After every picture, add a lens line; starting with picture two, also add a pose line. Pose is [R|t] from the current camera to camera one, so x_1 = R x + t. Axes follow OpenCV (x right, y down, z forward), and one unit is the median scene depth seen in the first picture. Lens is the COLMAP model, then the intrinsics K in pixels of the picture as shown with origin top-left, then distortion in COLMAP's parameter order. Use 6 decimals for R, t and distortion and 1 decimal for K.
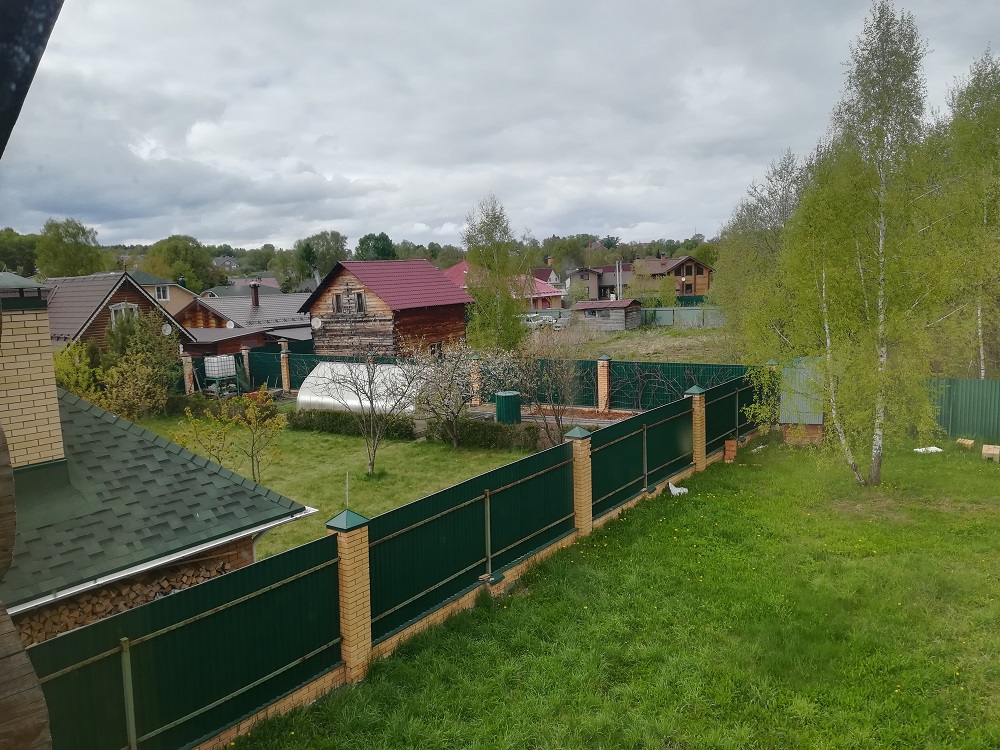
lens RADIAL K [[770.6, 0, 503.2], [0, 770.6, 405.3], [0, 0, 1]] dist [0.051166, -0.069731]
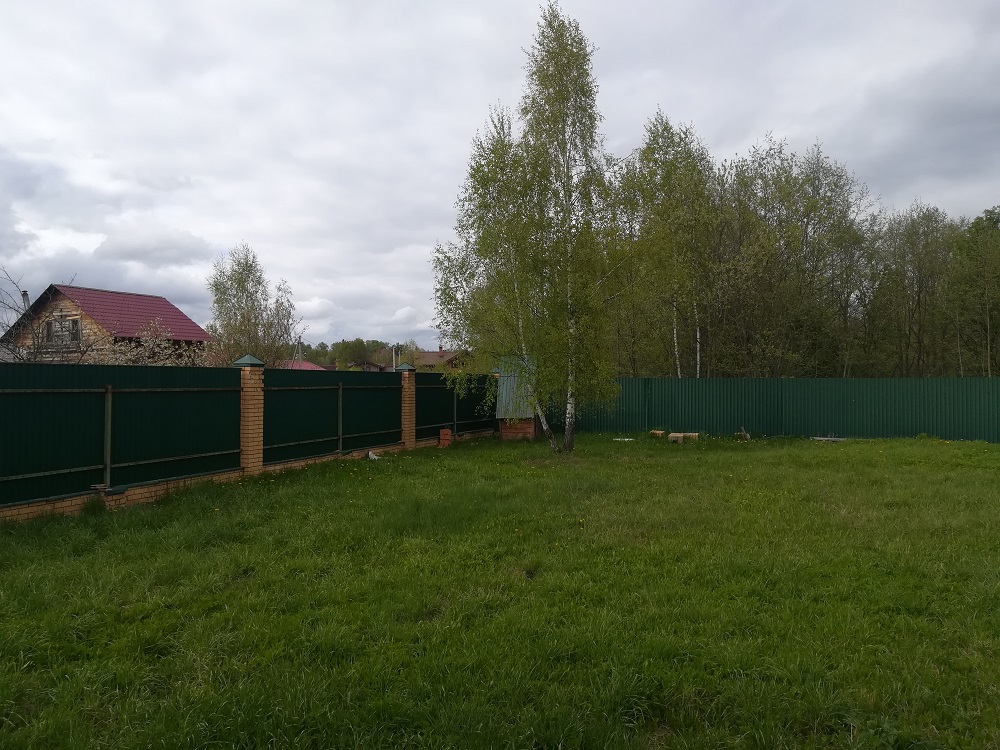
lens RADIAL K [[770.6, 0, 506.1], [0, 770.6, 378.0], [0, 0, 1]] dist [0.051166, -0.069731]
pose [[0.962430, 0.030500, 0.269813, 0.119144], [0.015835, 0.985676, -0.167904, 0.176926], [-0.271069, 0.165868, 0.948161, 0.033752]]
